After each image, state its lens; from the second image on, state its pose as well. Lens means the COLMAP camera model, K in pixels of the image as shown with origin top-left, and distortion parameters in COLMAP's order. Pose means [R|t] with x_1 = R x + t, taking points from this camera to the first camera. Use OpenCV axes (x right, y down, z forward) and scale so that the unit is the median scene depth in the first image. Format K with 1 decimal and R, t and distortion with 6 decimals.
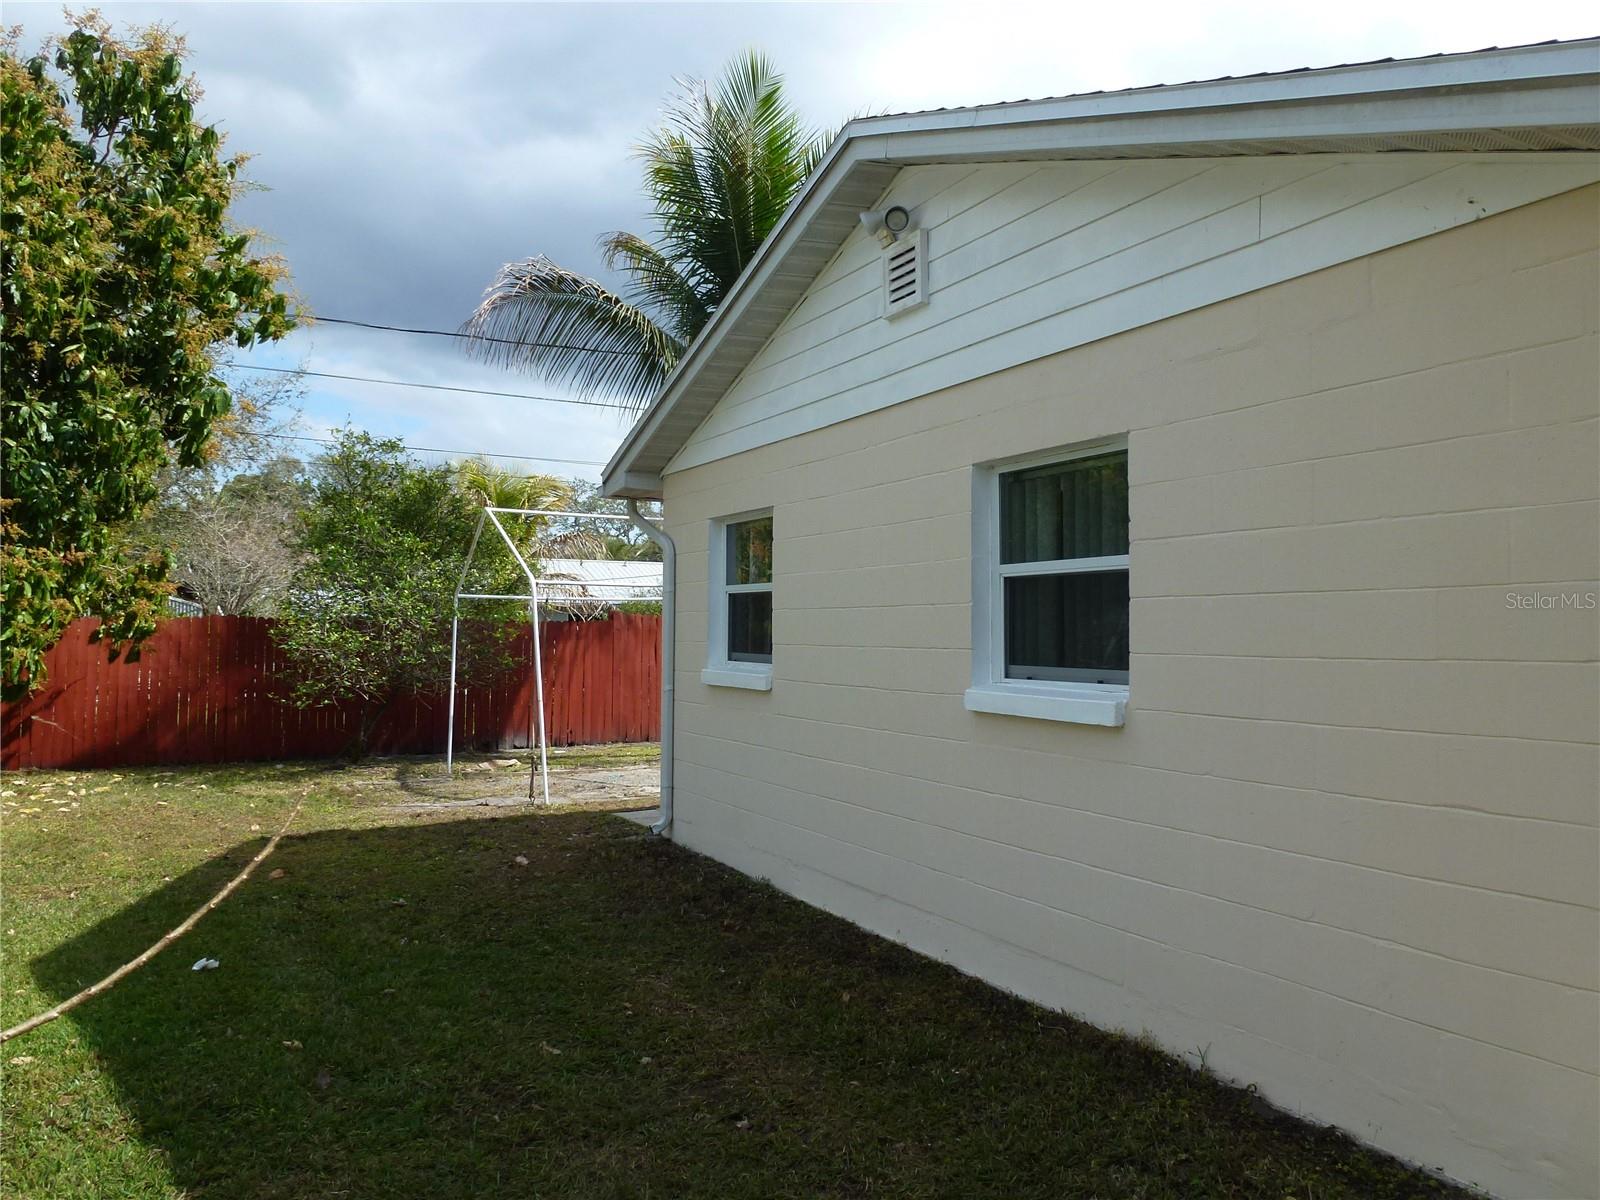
lens RADIAL K [[1154.3, 0, 799.9], [0, 1154.3, 597.9], [0, 0, 1]] dist [-0.068646, 0.031311]
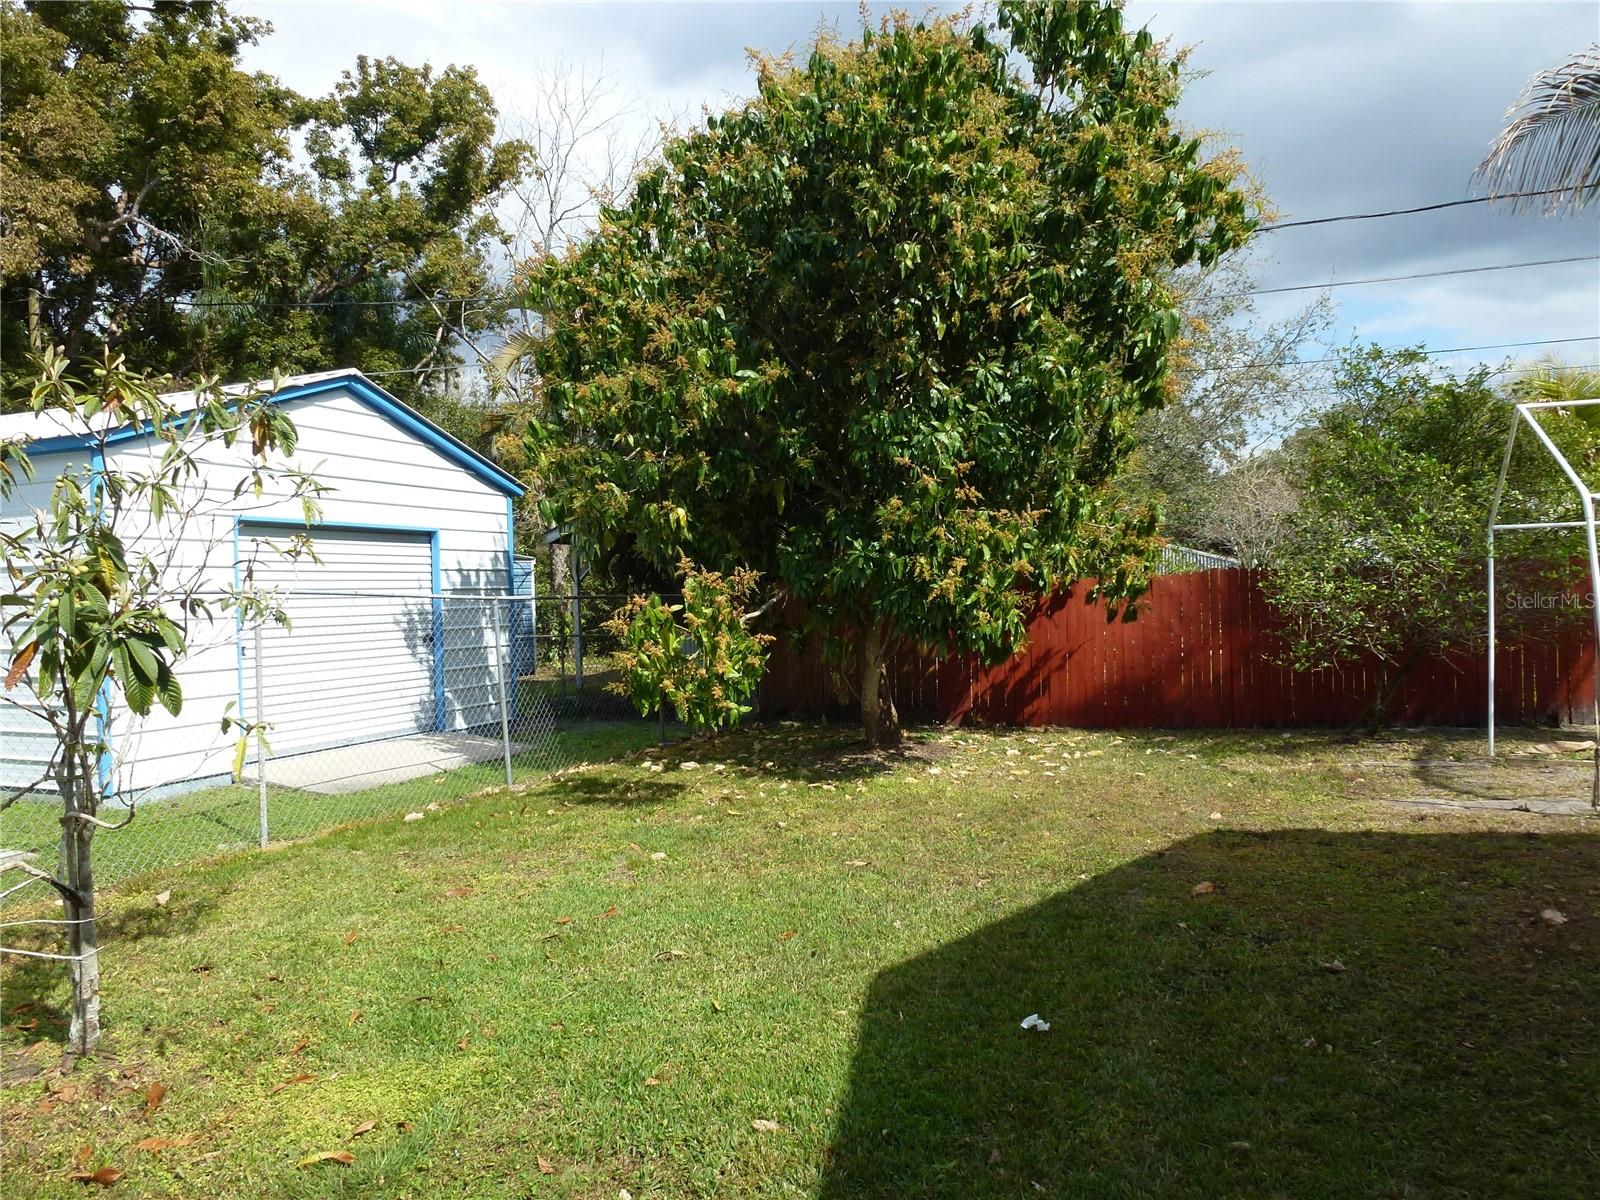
lens RADIAL K [[1154.3, 0, 800.9], [0, 1154.3, 610.3], [0, 0, 1]] dist [-0.068646, 0.031311]
pose [[0.634286, -0.023152, -0.772752, -0.009989], [0.064360, 0.997663, 0.022937, 0.007682], [0.770415, -0.064283, 0.634294, 0.191720]]
